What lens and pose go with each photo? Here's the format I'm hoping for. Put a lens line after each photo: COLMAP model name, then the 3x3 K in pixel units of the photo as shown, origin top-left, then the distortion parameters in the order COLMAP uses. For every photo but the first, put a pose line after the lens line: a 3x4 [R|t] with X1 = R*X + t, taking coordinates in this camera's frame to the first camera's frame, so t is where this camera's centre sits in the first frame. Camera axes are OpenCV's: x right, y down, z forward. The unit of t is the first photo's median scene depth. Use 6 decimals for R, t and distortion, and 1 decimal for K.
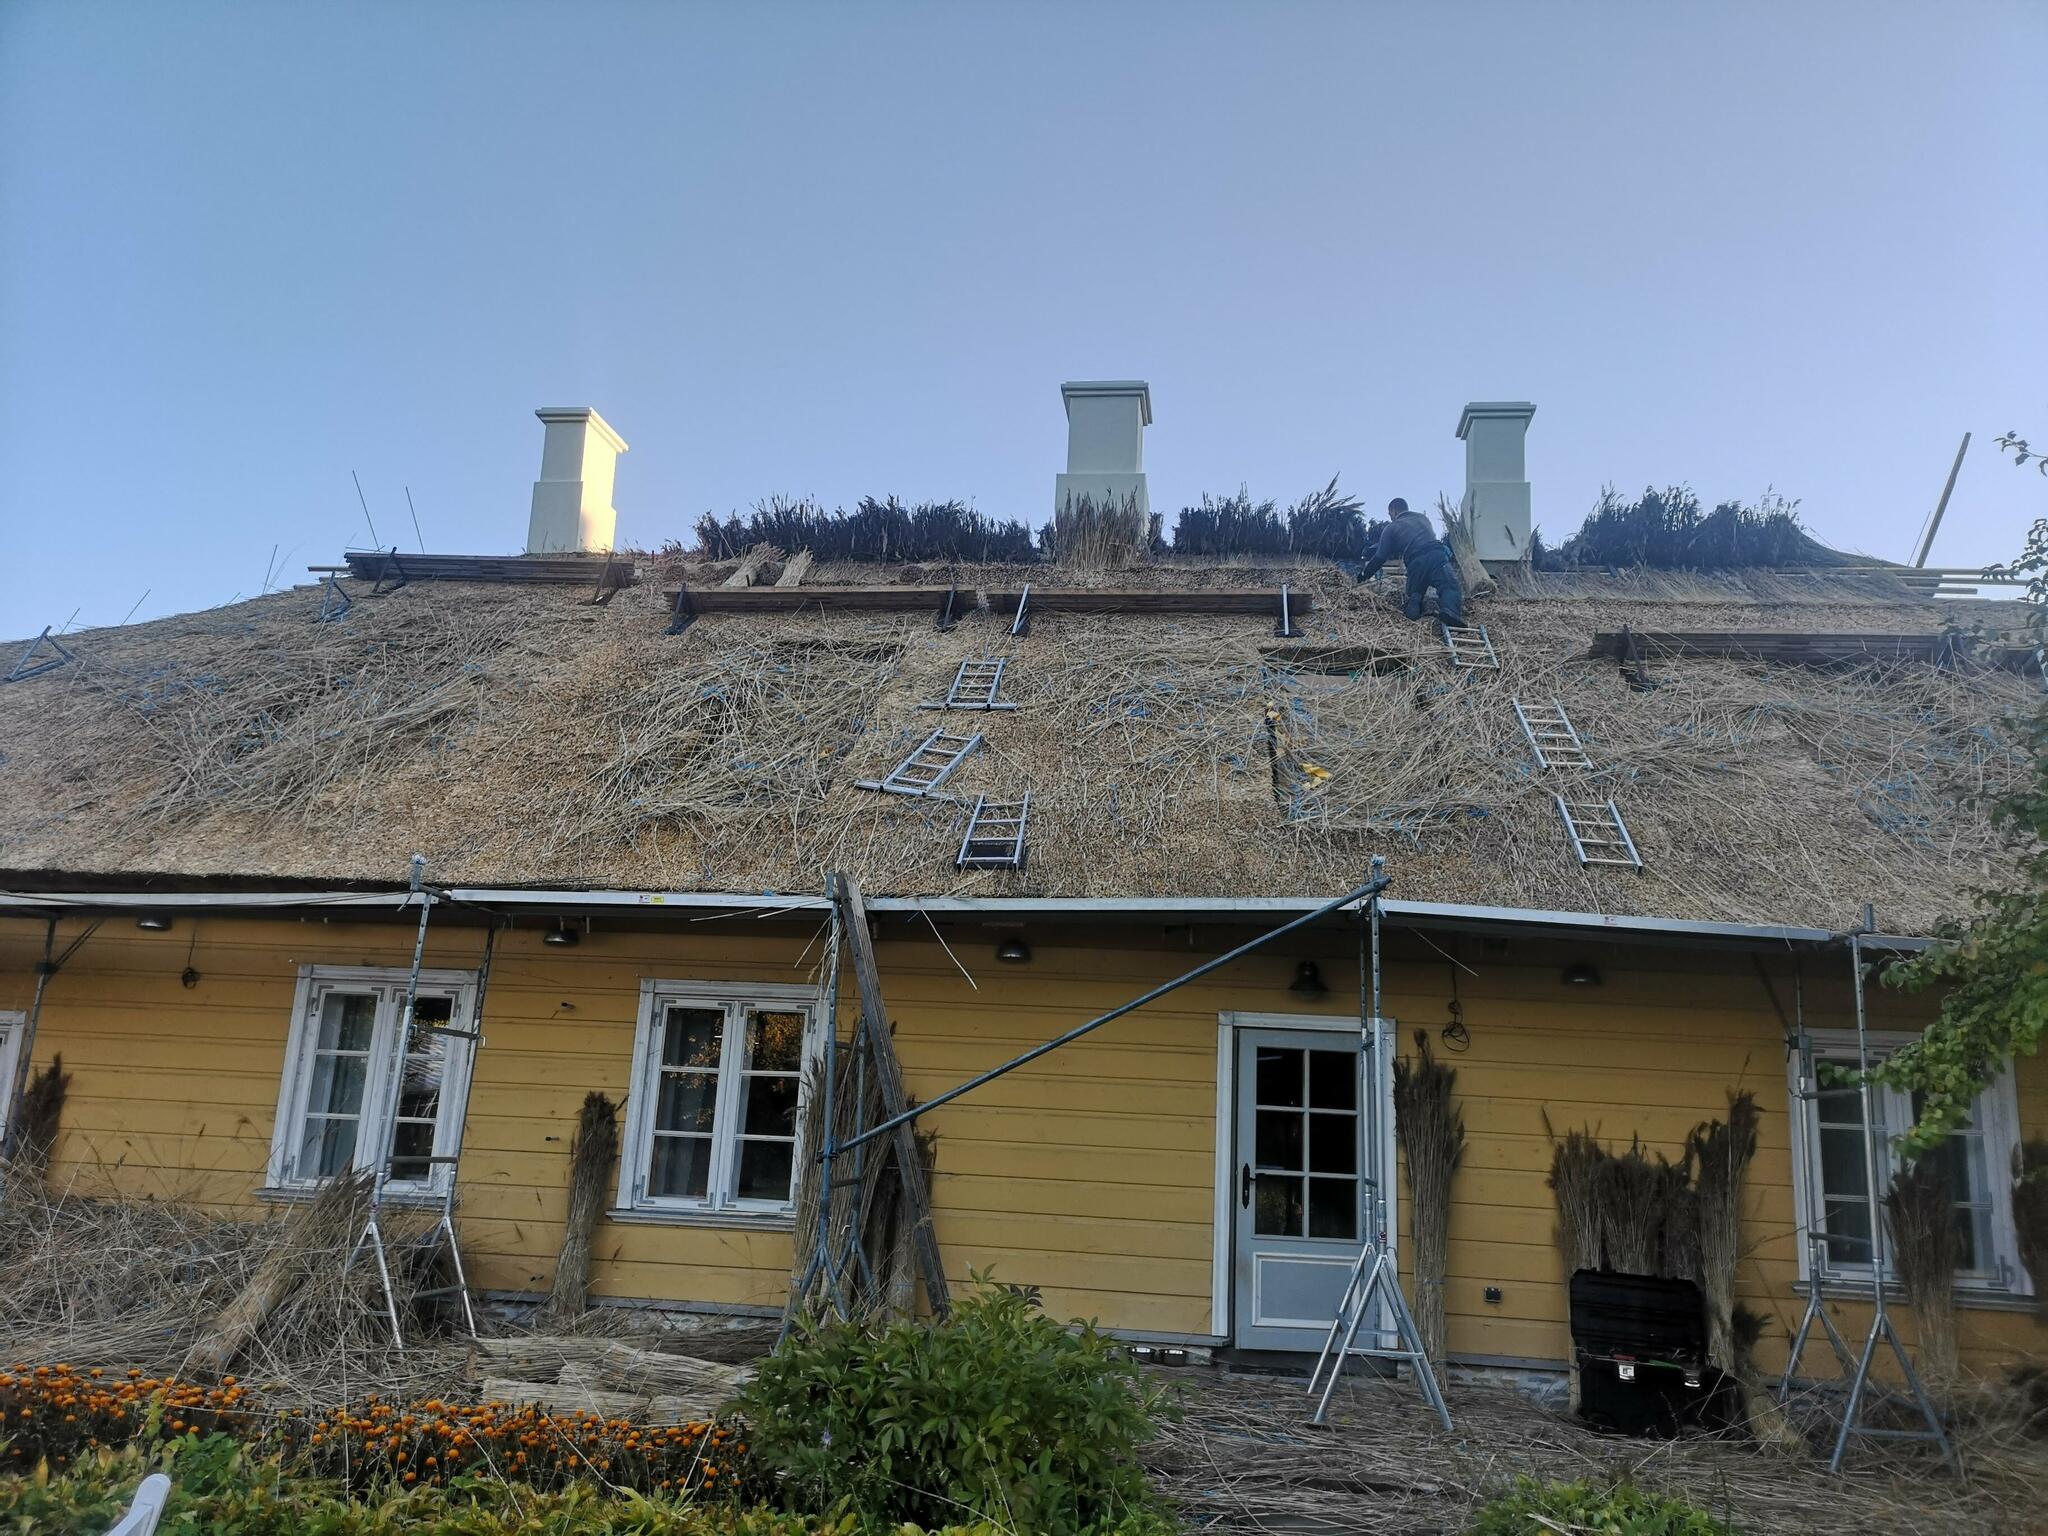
lens RADIAL K [[1610.2, 0, 1024.0], [0, 1610.2, 768.0], [0, 0, 1]] dist [0.052250, -0.008178]
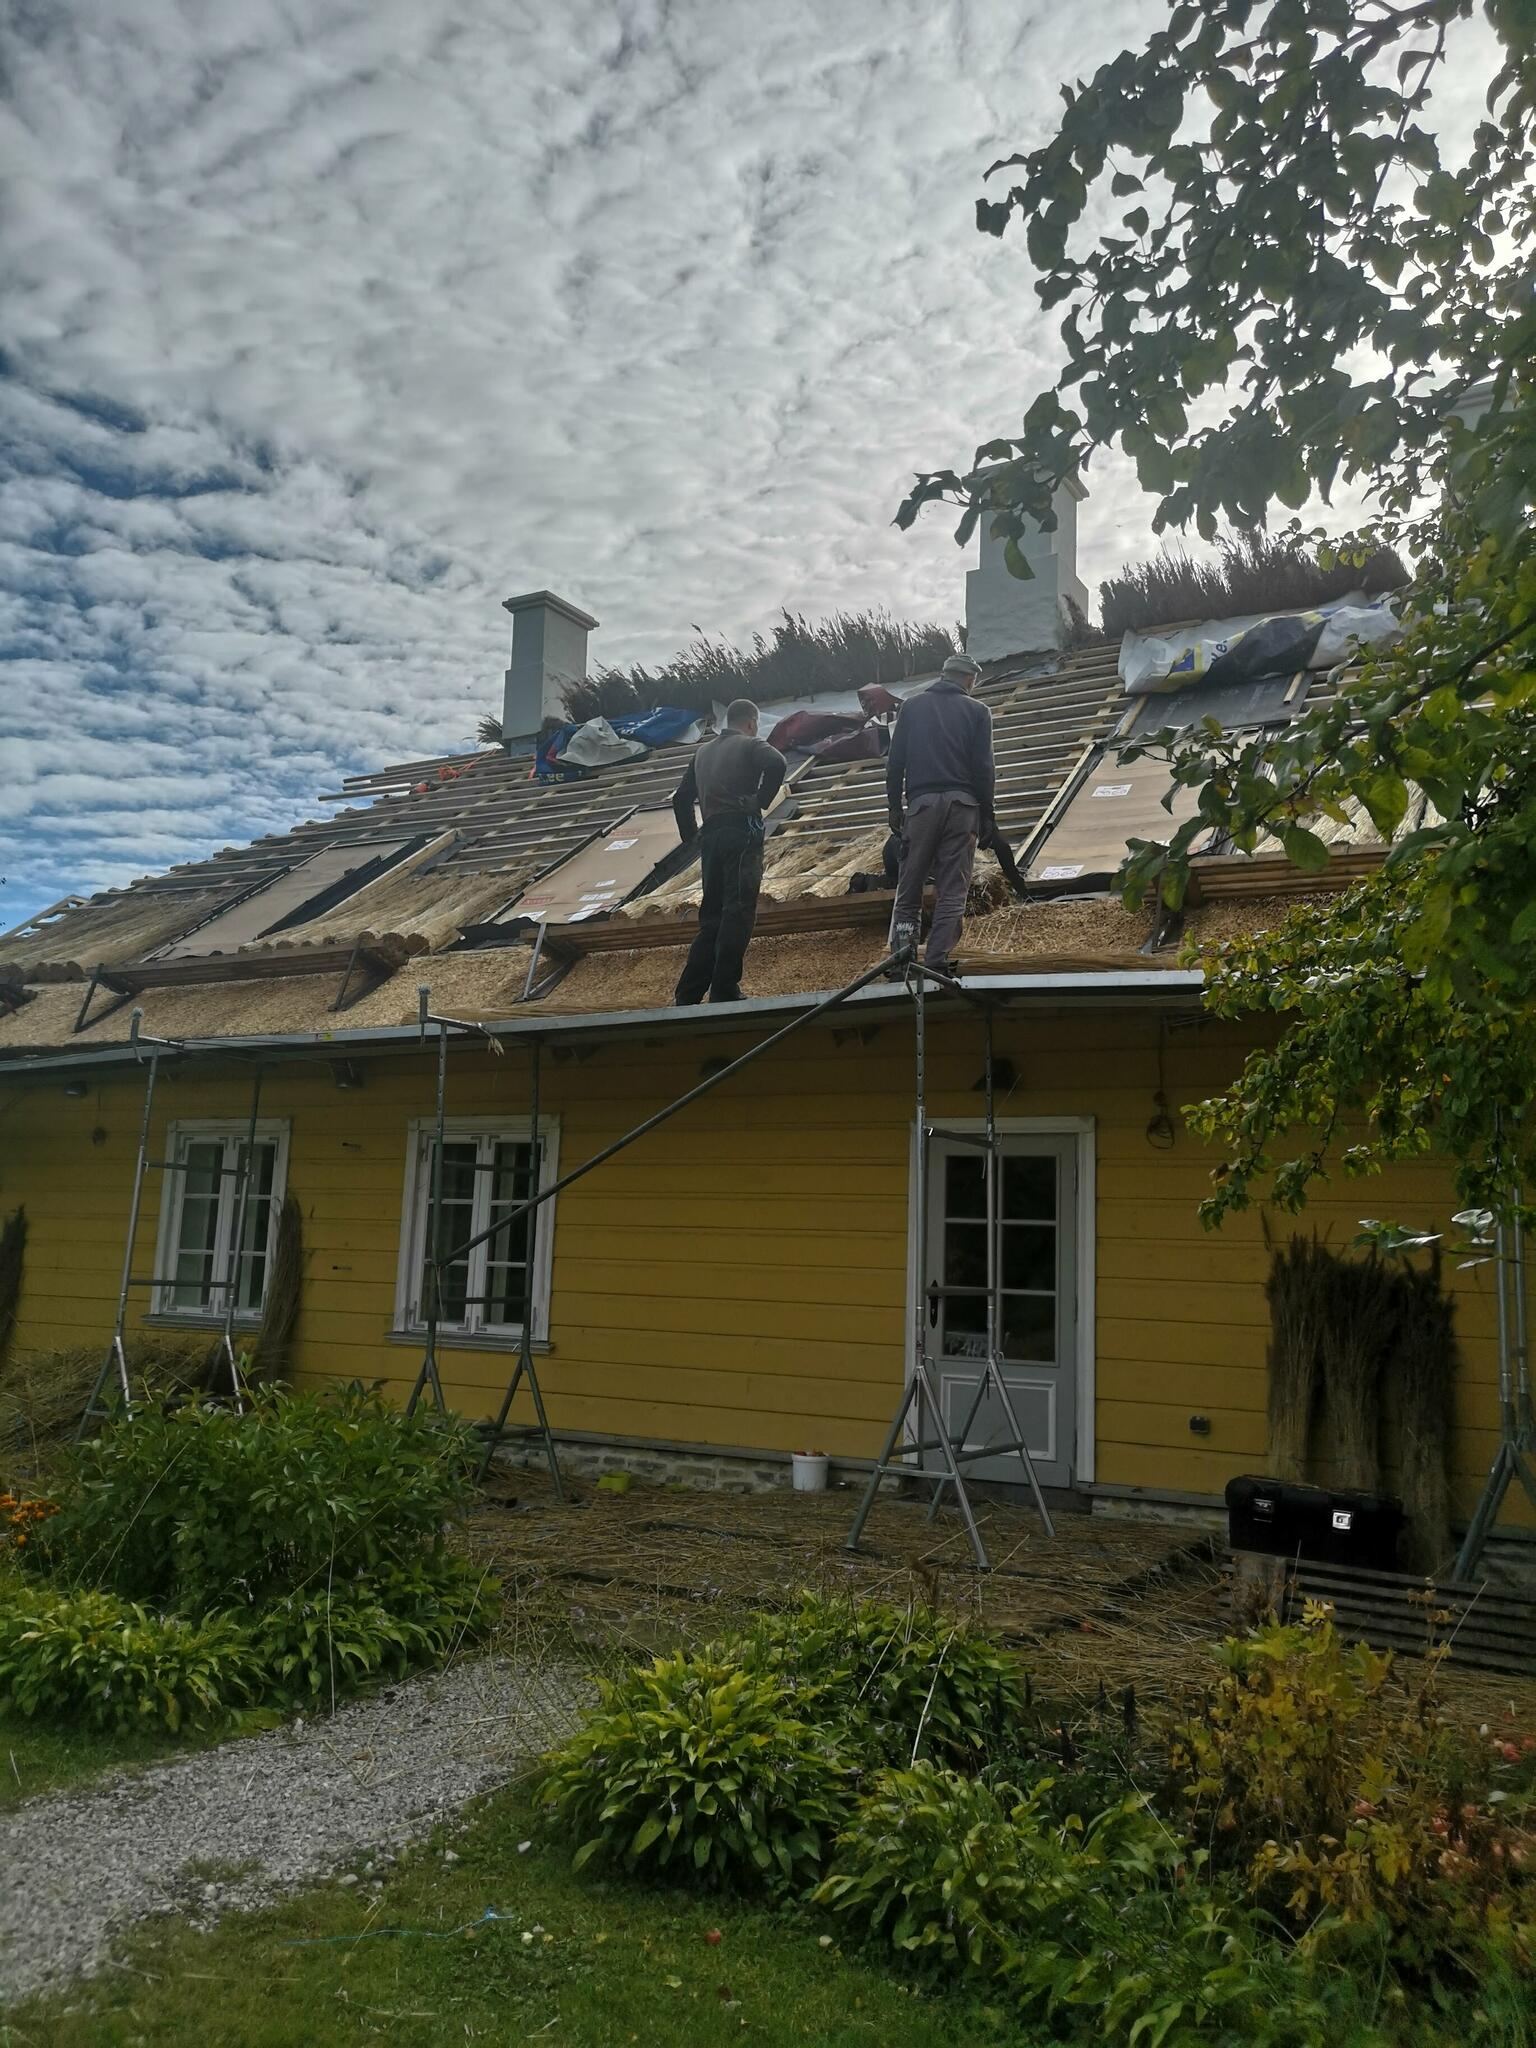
lens RADIAL K [[1610.2, 0, 768.0], [0, 1610.2, 1024.0], [0, 0, 1]] dist [0.052250, -0.008178]
pose [[0.926606, -0.072774, -0.368925, 0.385803], [0.091179, 0.995298, 0.032675, 0.059739], [0.364812, -0.063915, 0.928885, 0.122933]]
